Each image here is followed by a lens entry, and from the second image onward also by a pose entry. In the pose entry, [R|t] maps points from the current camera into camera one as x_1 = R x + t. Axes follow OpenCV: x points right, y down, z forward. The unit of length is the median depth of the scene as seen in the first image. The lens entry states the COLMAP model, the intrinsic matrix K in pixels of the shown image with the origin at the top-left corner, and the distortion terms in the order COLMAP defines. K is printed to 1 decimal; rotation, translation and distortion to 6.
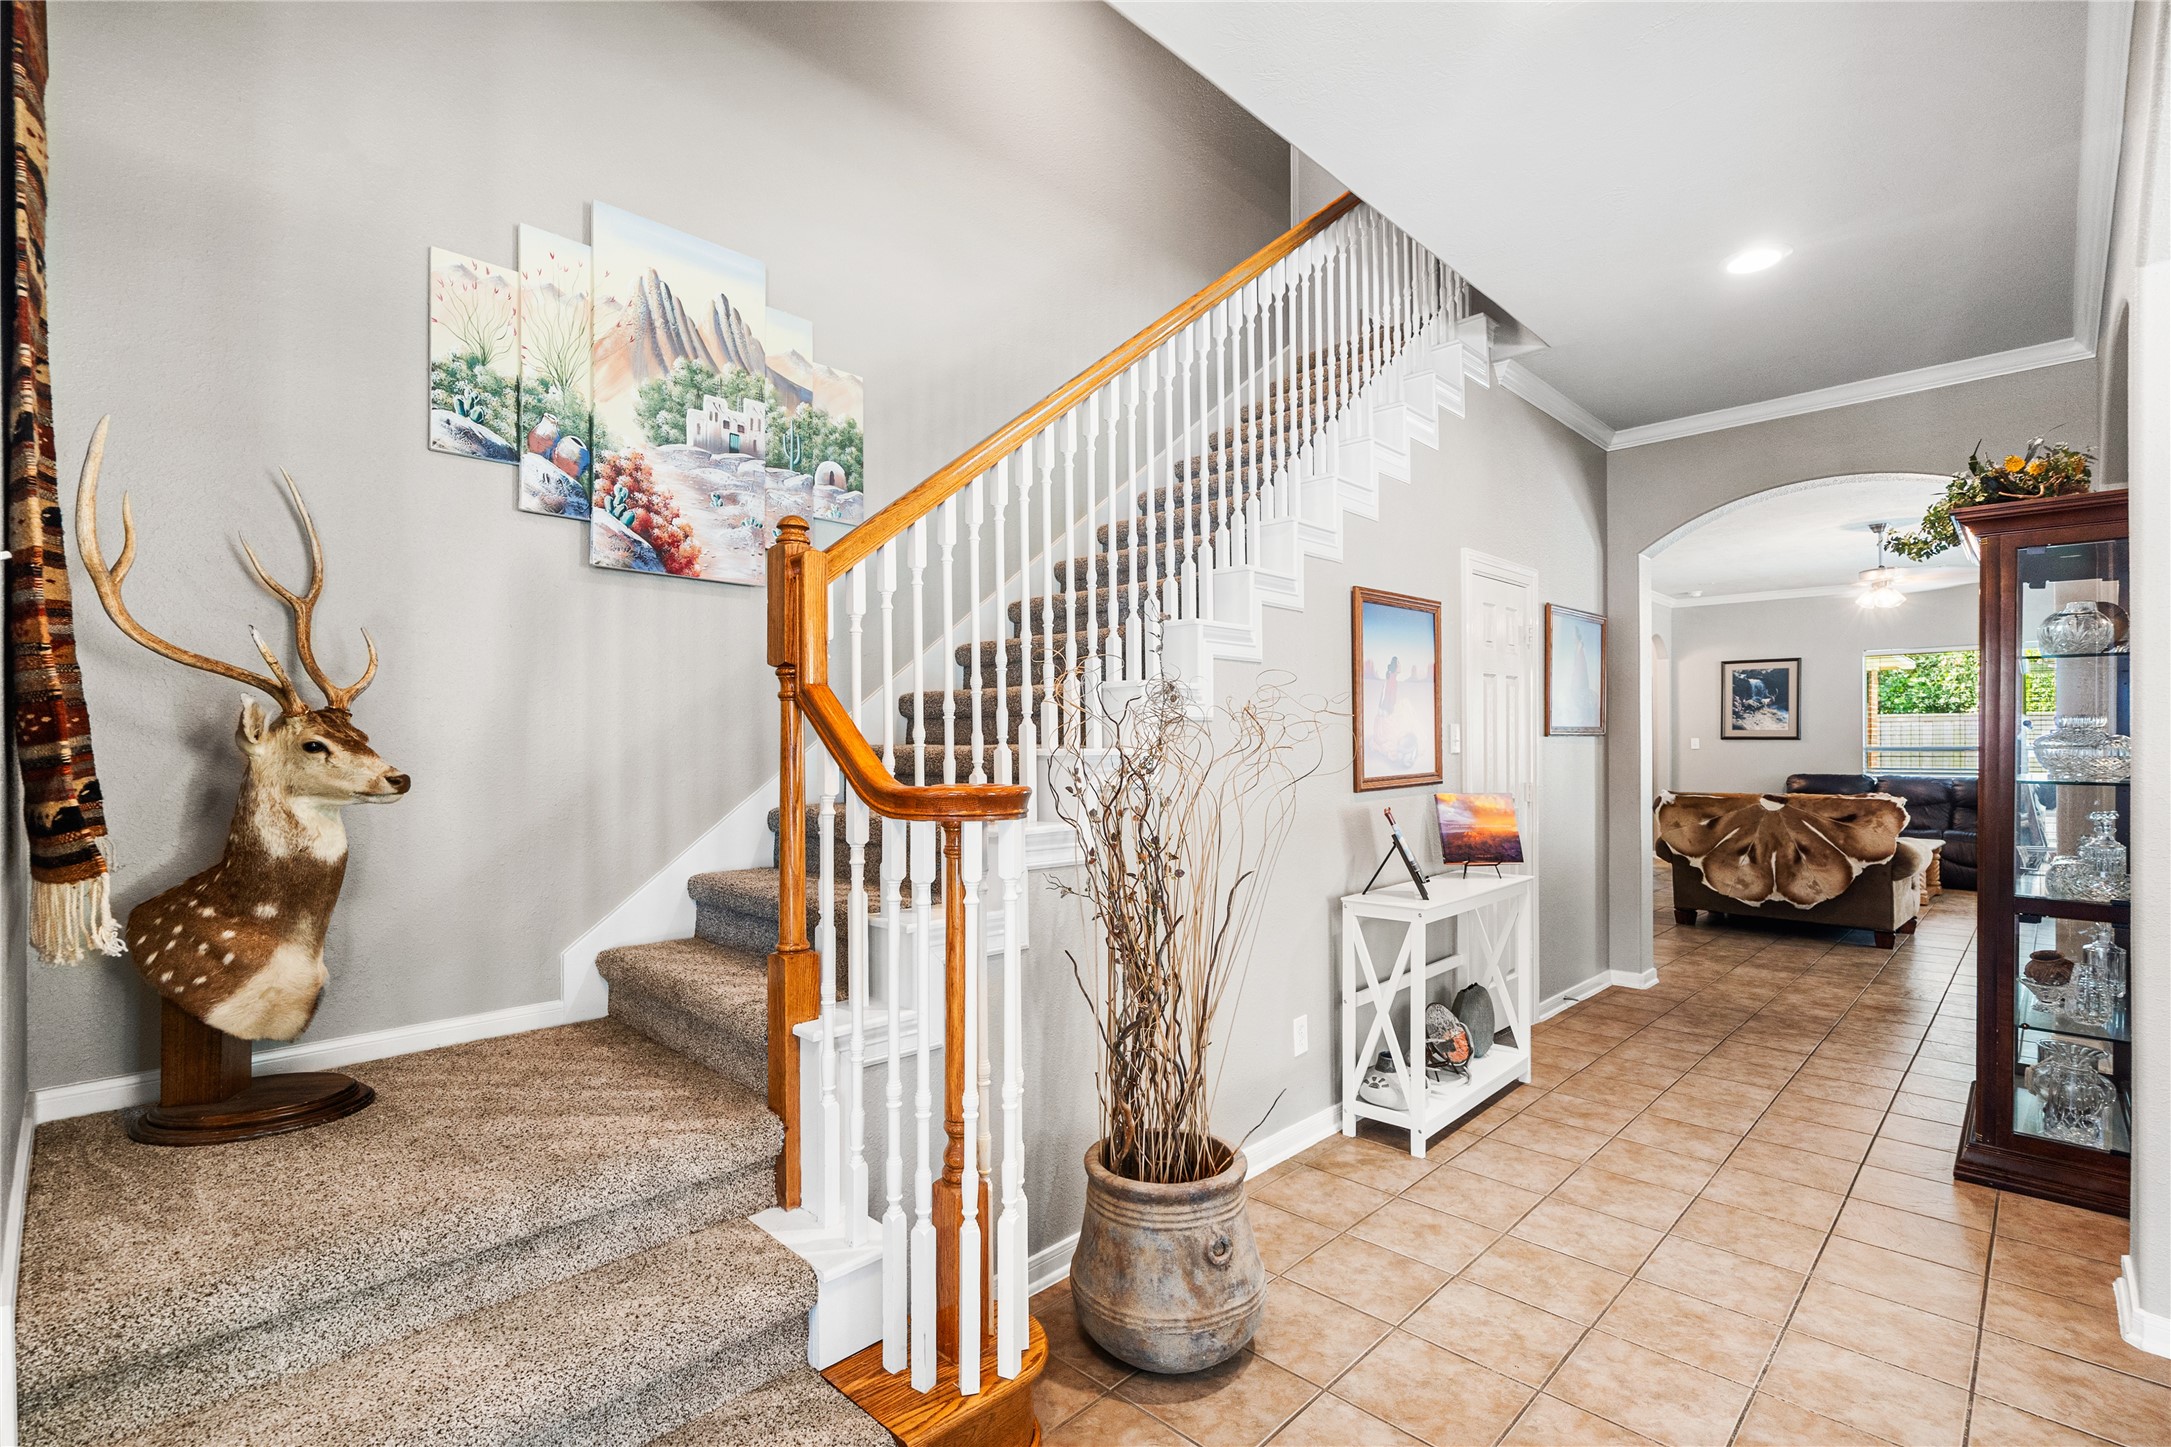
lens RADIAL K [[992.7, 0, 1062.6], [0, 992.7, 747.7], [0, 0, 1]] dist [0.002661, 0.000267]
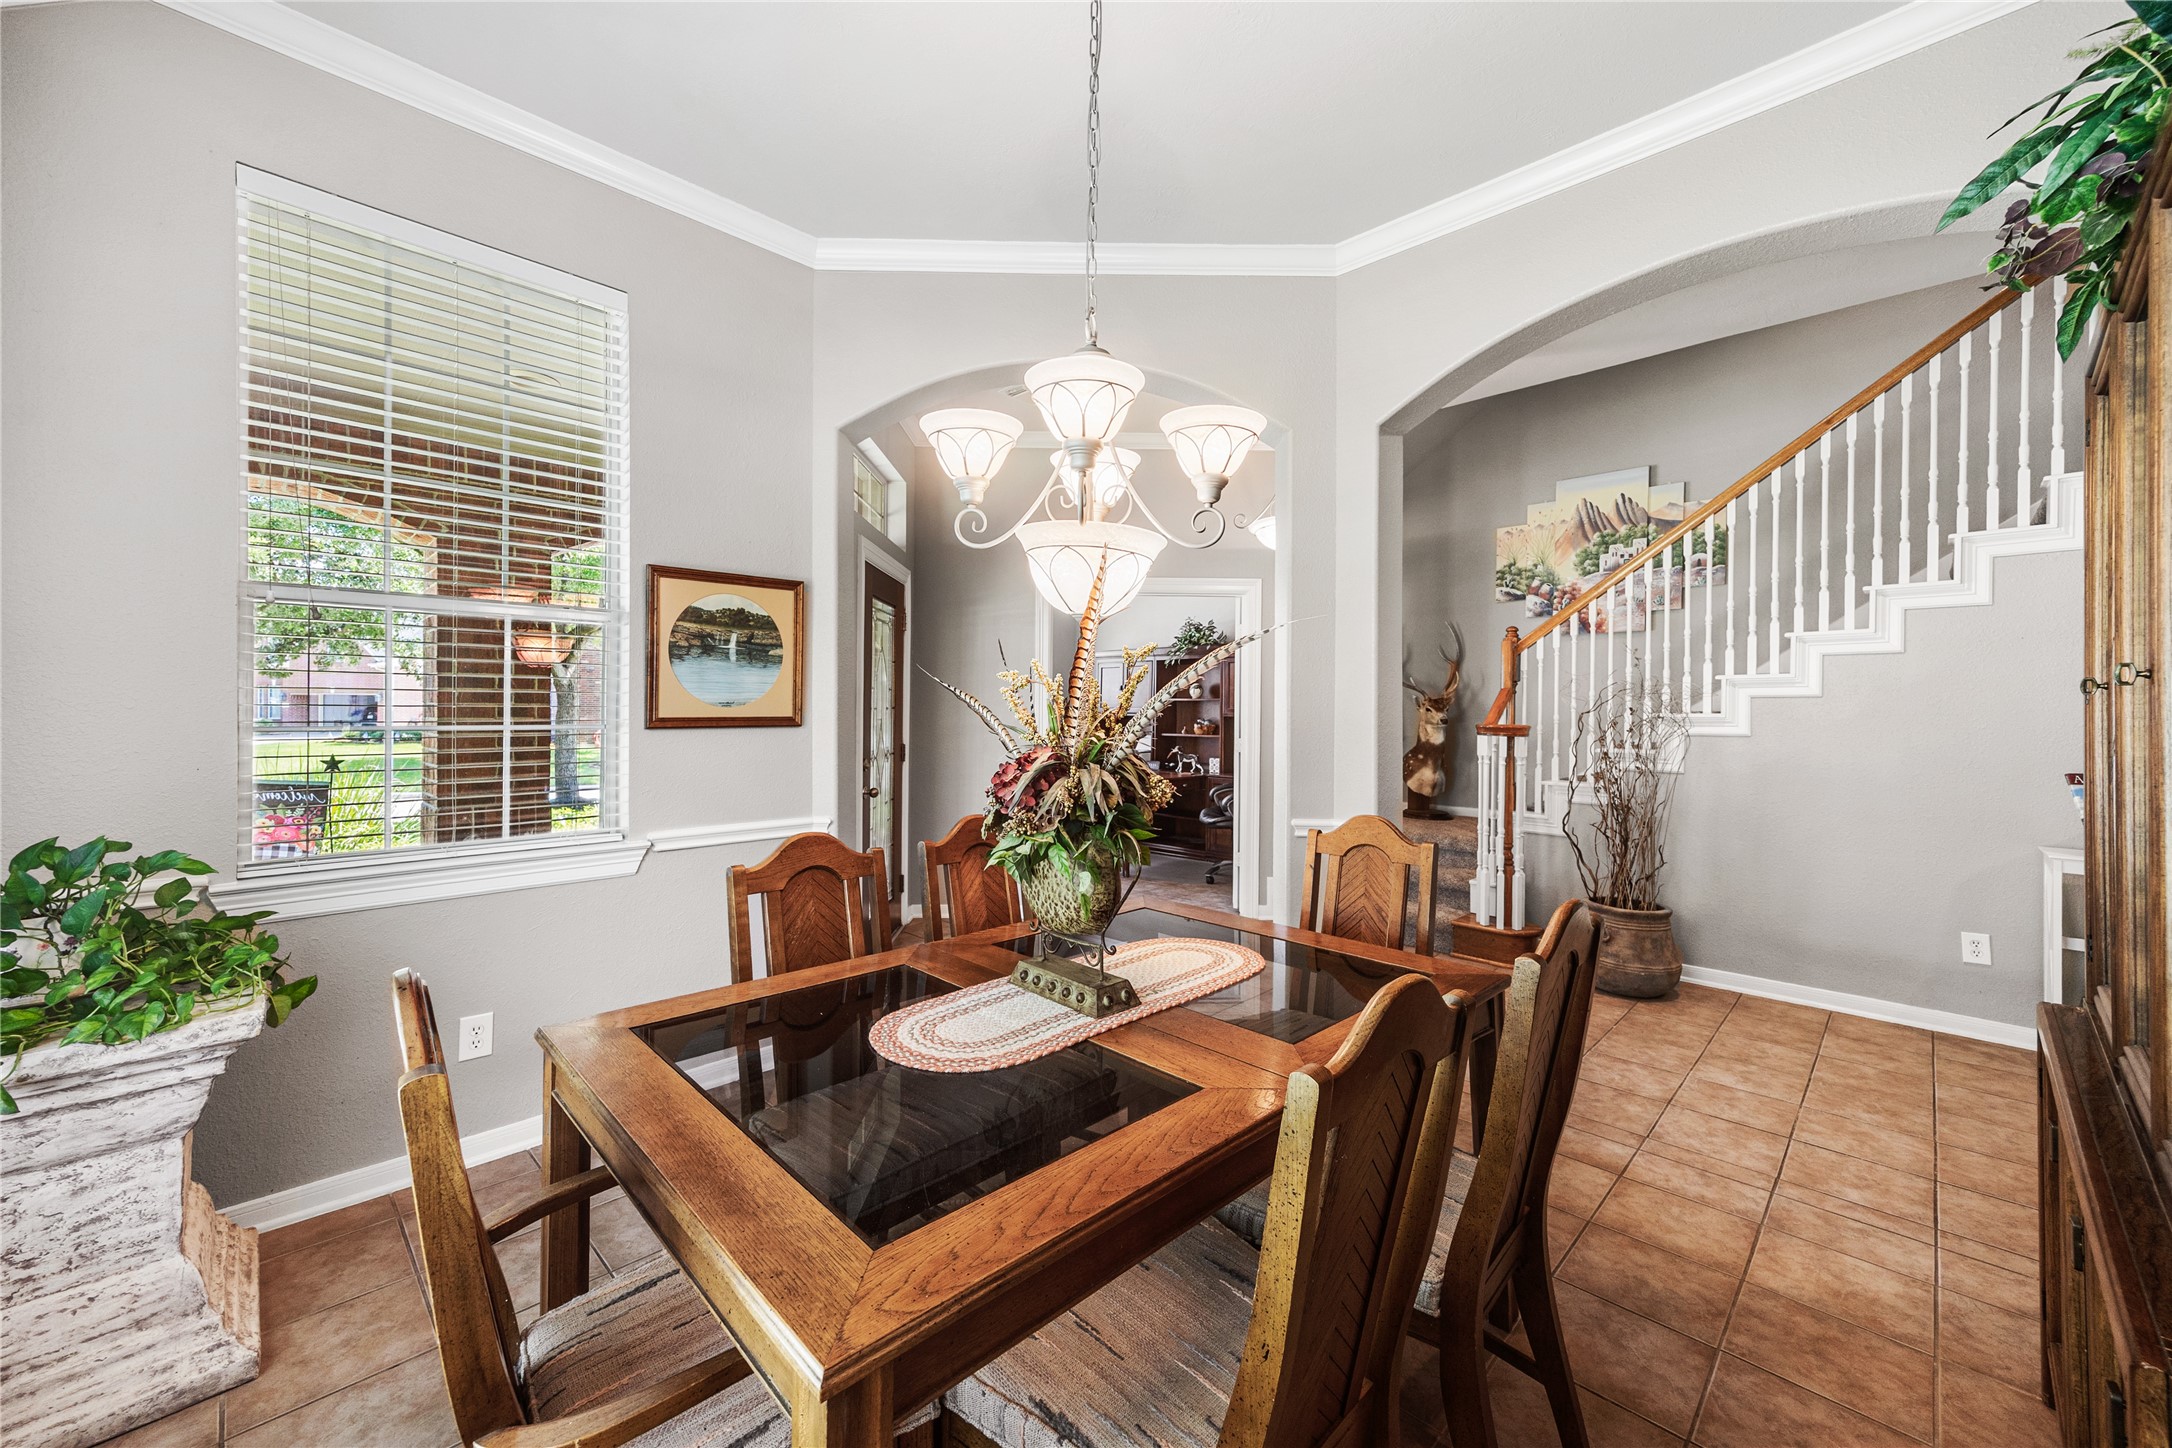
lens RADIAL K [[813.1, 0, 1084.7], [0, 813.1, 704.3], [0, 0, 1]] dist [-0.000280, 0.000012]
pose [[0.010245, -0.002380, -0.999945, 1.444882], [-0.012311, 0.999921, -0.002507, 0.002008], [0.999872, 0.012336, 0.010214, -0.144066]]
